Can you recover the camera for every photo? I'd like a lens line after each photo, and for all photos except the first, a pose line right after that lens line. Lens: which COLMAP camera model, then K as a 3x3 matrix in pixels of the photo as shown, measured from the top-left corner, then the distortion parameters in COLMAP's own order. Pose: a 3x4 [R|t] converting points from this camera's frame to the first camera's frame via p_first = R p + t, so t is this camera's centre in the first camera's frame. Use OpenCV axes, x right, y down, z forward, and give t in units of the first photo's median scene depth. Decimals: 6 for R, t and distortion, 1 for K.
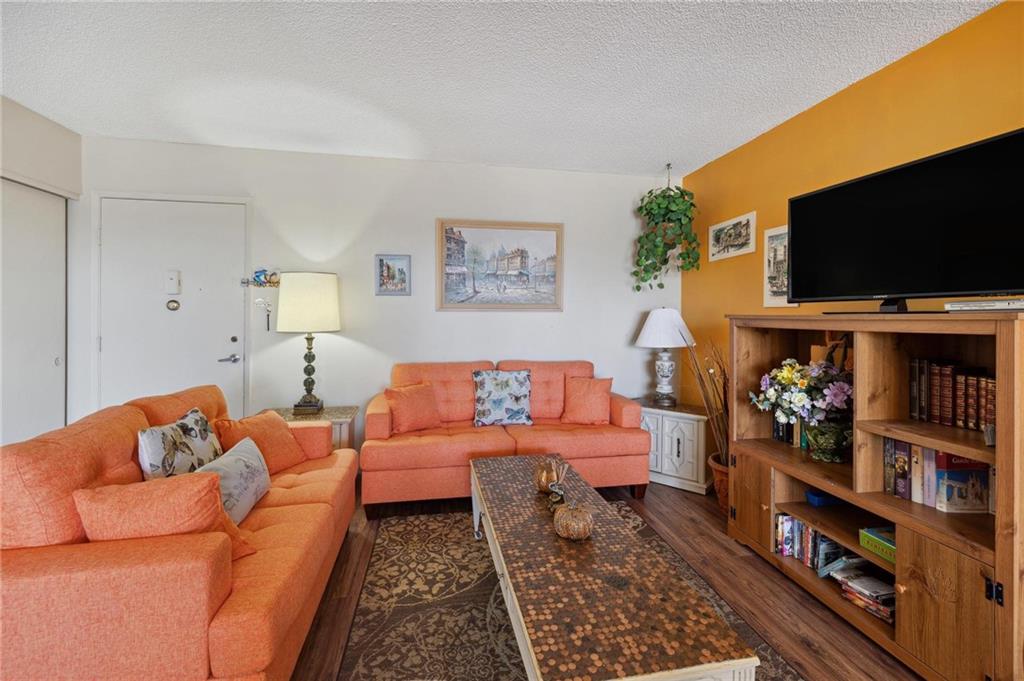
lens RADIAL K [[441.8, 0, 515.4], [0, 441.8, 317.9], [0, 0, 1]] dist [0.002063, 0.000203]
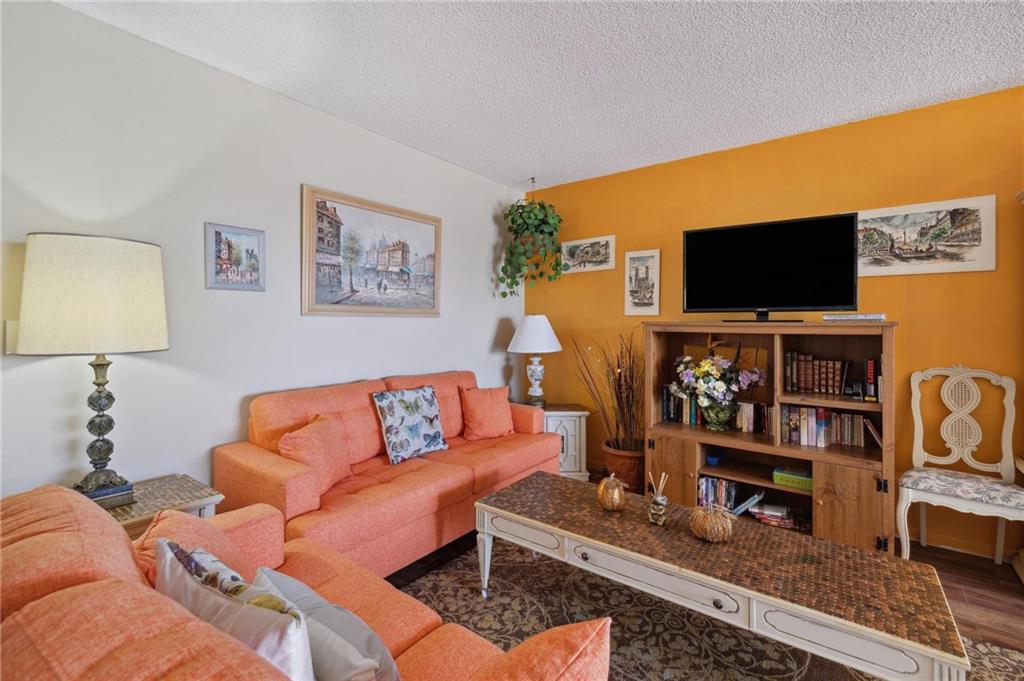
lens RADIAL K [[446.1, 0, 514.2], [0, 446.1, 323.0], [0, 0, 1]] dist [0.000819, 0.000463]
pose [[0.743986, -0.000893, 0.668195, -0.447719], [0.000296, 0.999999, 0.001007, -0.003794], [-0.668196, -0.000551, 0.743985, 0.267651]]
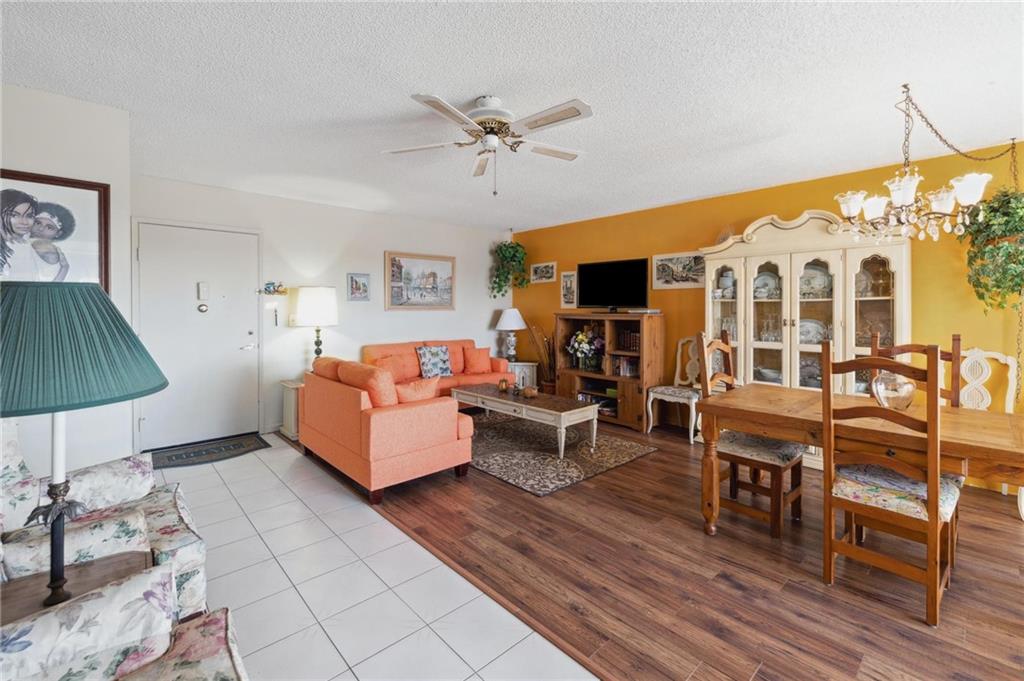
lens RADIAL K [[442.4, 0, 510.4], [0, 442.4, 309.3], [0, 0, 1]] dist [0.003826, 0.000381]
pose [[0.849868, -0.005655, 0.526966, -0.690982], [0.004262, 0.999983, 0.003858, -0.027391], [-0.526979, -0.001033, 0.849878, -0.607583]]
